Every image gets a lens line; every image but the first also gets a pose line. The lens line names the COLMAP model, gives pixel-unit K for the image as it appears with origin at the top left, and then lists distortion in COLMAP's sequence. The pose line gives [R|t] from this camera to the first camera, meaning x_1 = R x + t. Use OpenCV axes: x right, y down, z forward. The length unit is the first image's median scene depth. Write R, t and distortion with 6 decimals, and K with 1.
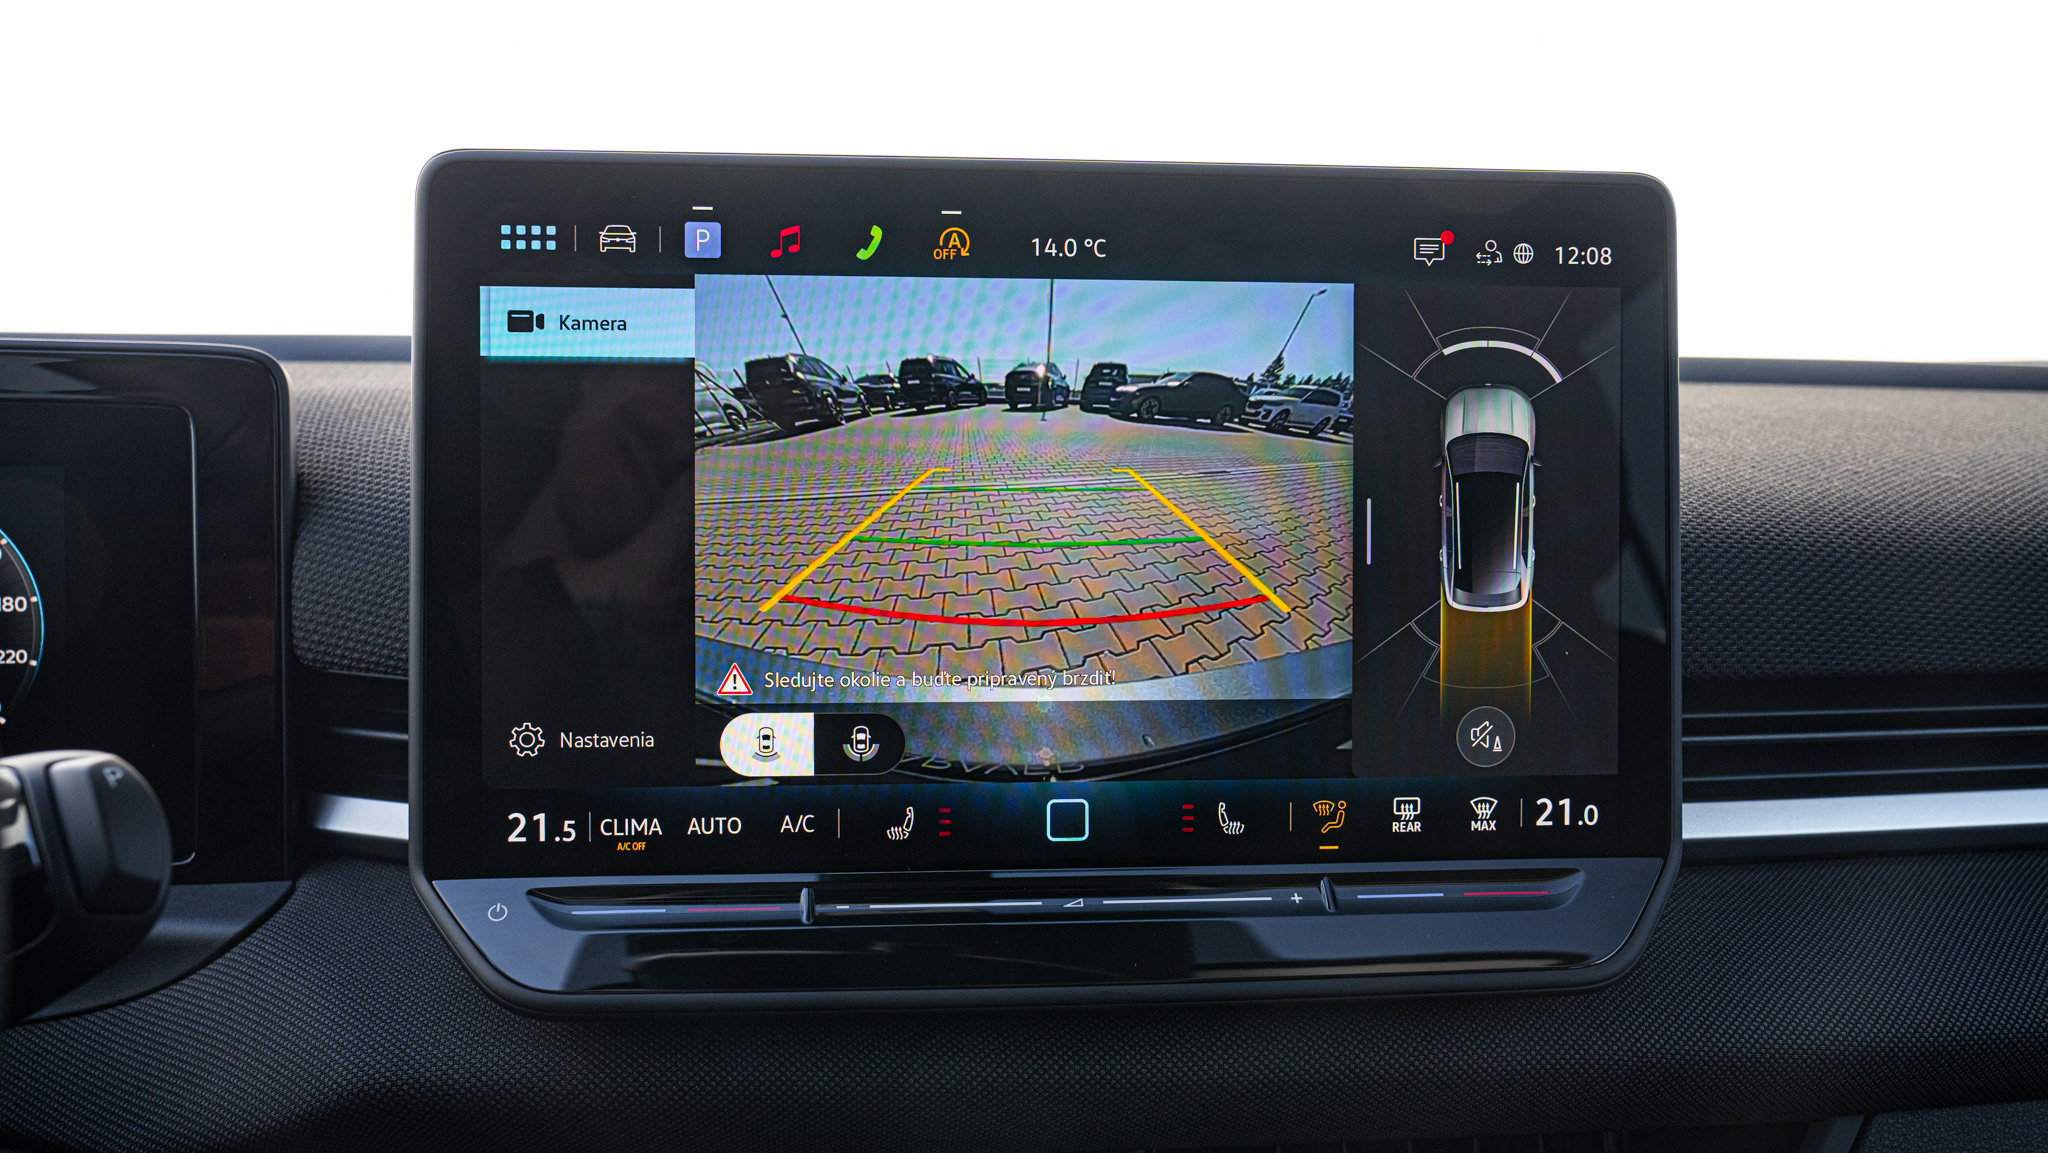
lens RADIAL K [[1988.4, 0, 1028.7], [0, 1988.4, 572.2], [0, 0, 1]] dist [-0.011068, 0.000000]
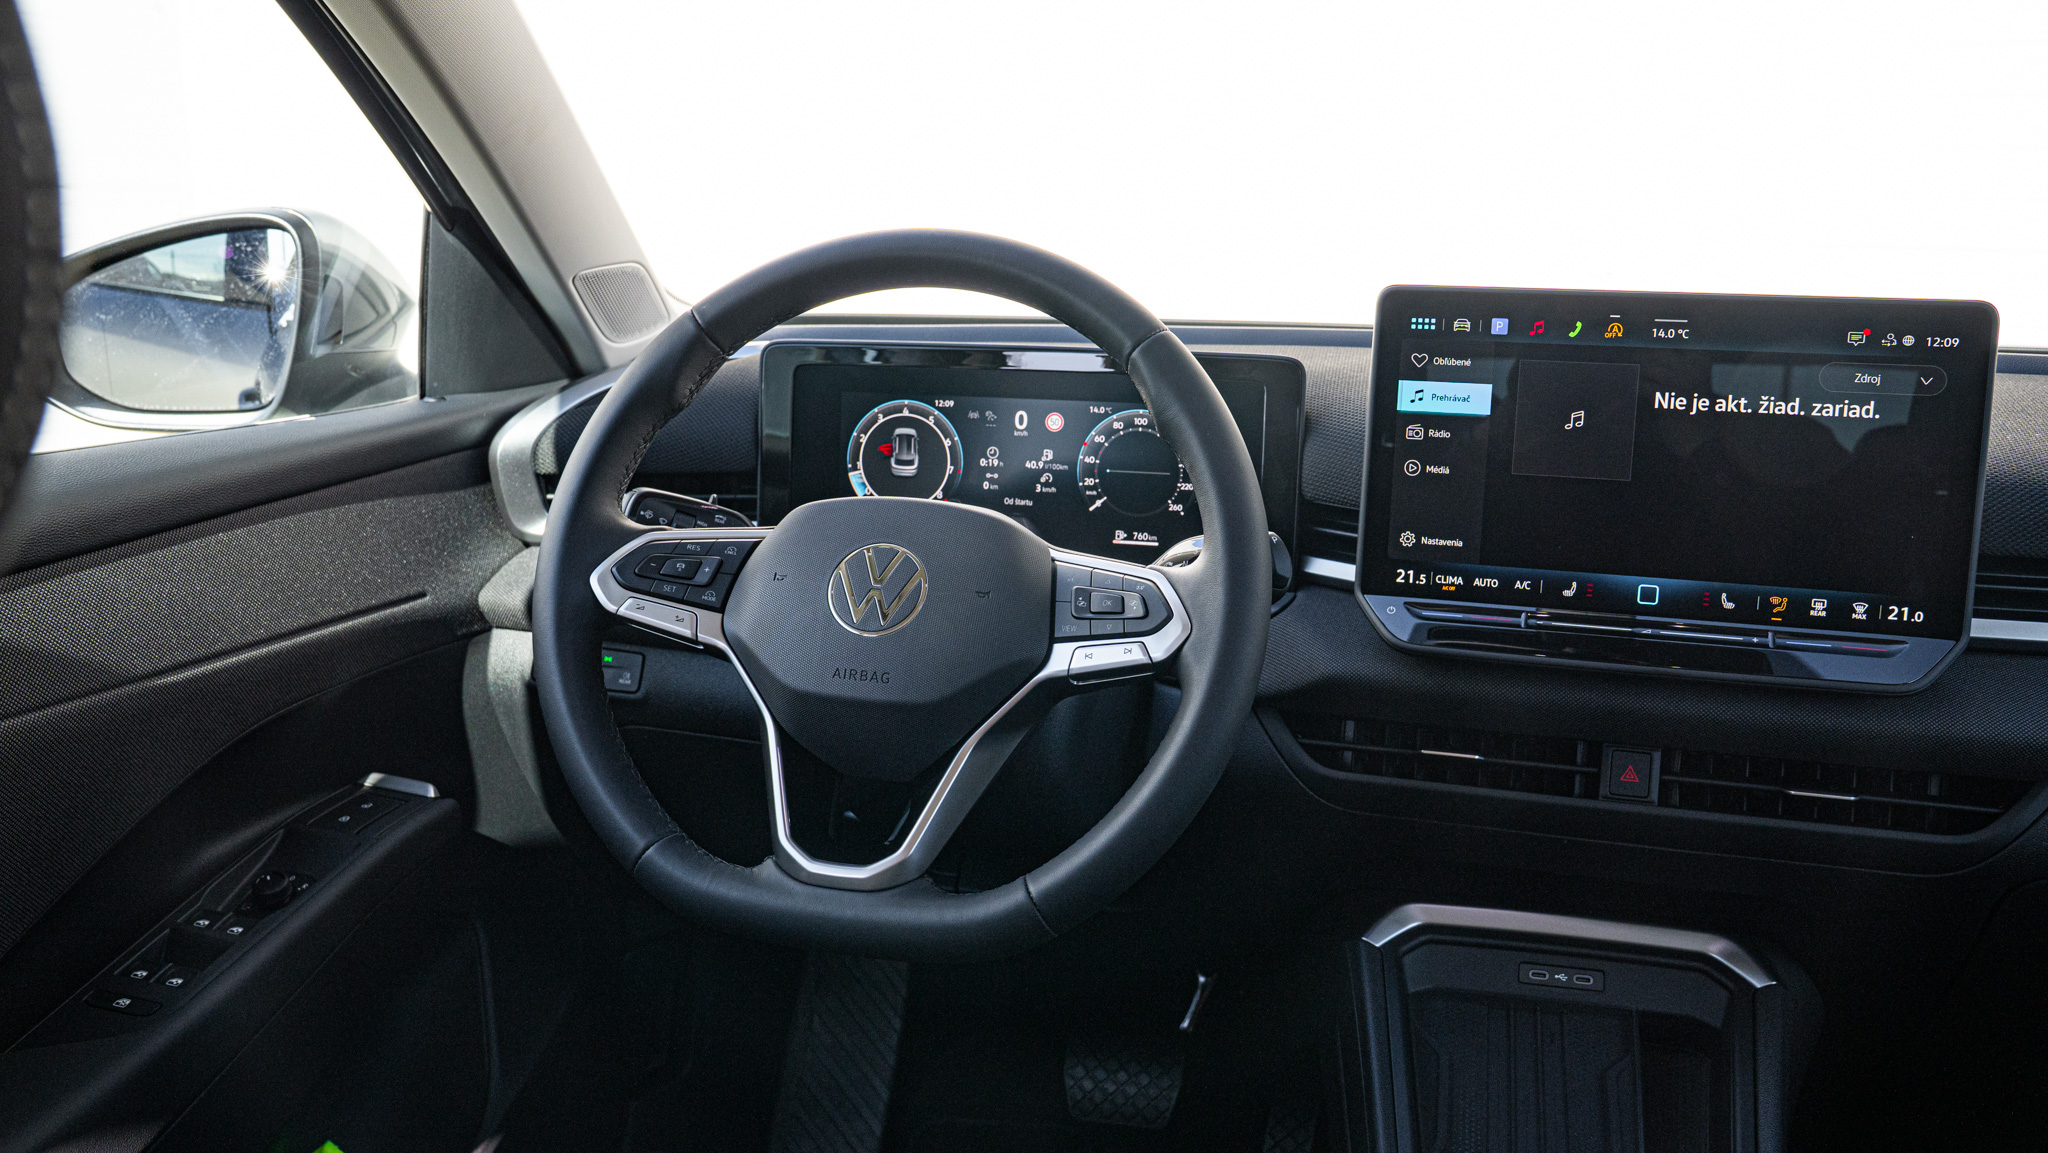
lens RADIAL K [[1720.3, 0, 1013.6], [0, 1720.3, 577.4], [0, 0, 1]] dist [-0.085688, 0.134109]
pose [[0.912363, 0.087421, -0.399940, 0.130960], [-0.045690, 0.992574, 0.112731, -0.074649], [0.406825, -0.084578, 0.909582, -0.996236]]
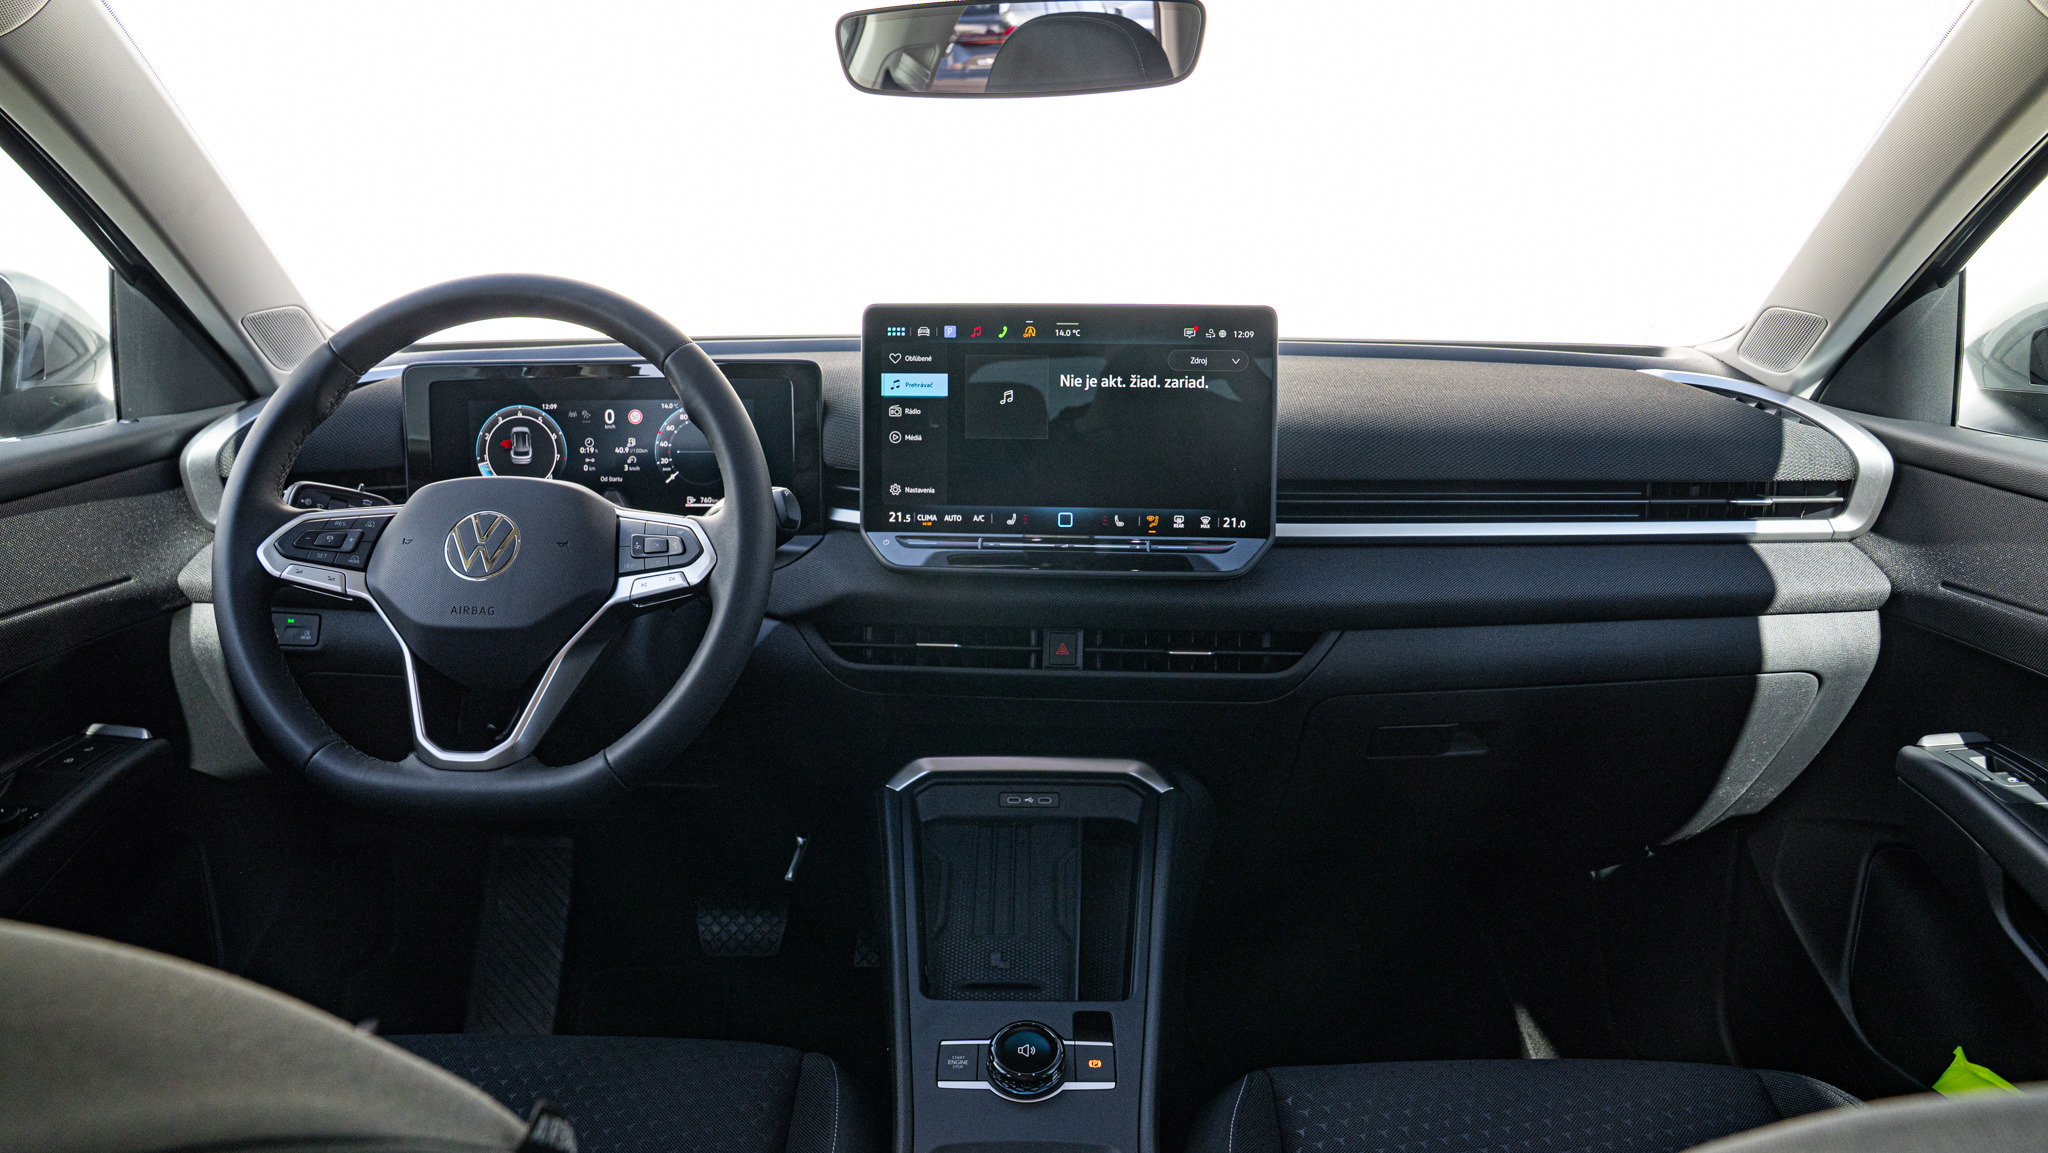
lens RADIAL K [[1413.0, 0, 1019.1], [0, 1413.0, 567.4], [0, 0, 1]] dist [-0.122376, 0.077808]
pose [[0.981923, 0.032815, -0.186416, 0.358510], [-0.010551, 0.992815, 0.119193, -0.062144], [0.188988, -0.115071, 0.975214, -1.153535]]
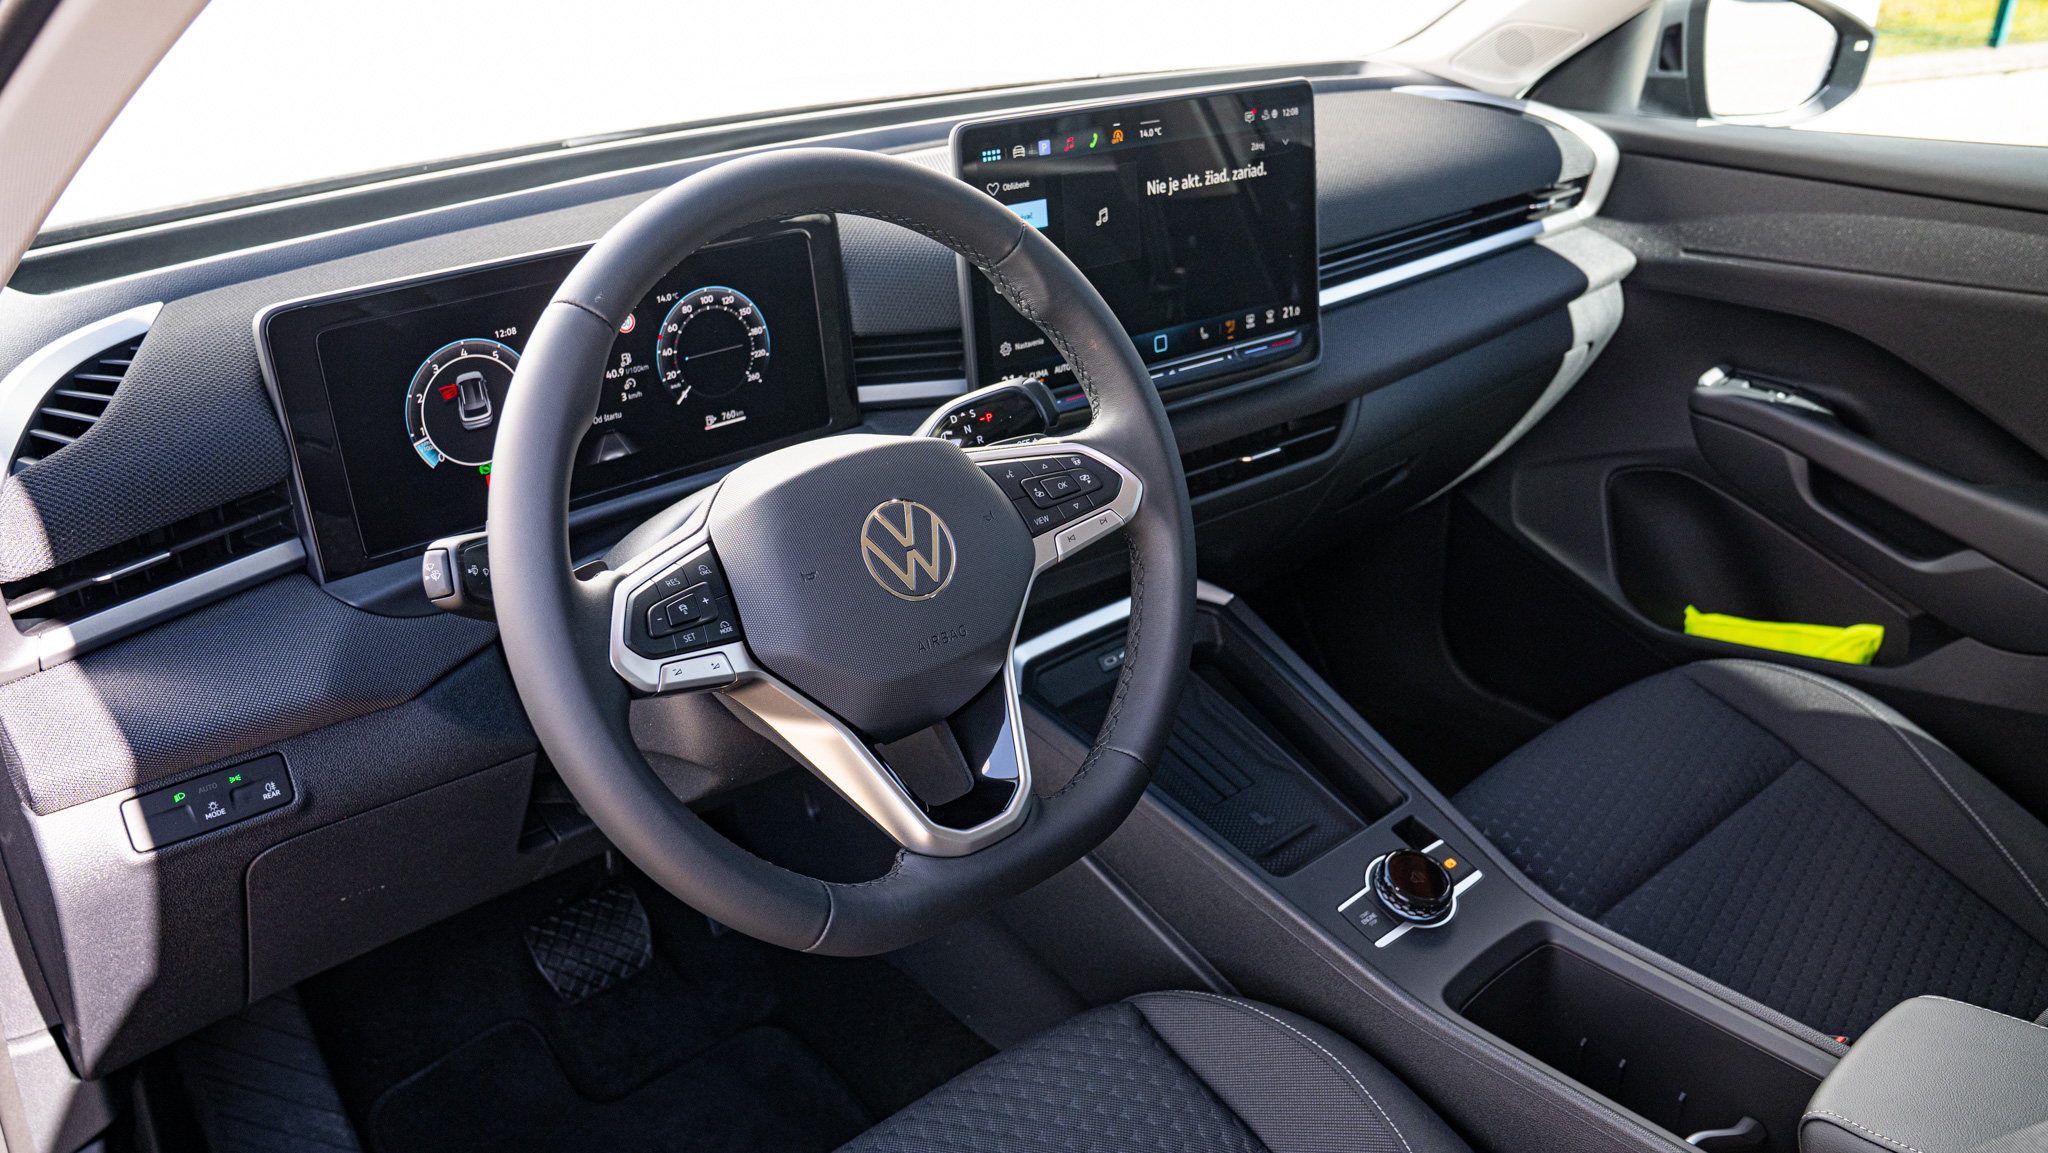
lens RADIAL K [[1612.9, 0, 1033.3], [0, 1612.9, 583.0], [0, 0, 1]] dist [-0.075446, 0.035310]
pose [[0.849244, -0.243142, 0.468685, -1.255928], [0.083234, 0.938212, 0.335903, -0.328523], [-0.521398, -0.246253, 0.817009, -0.814982]]
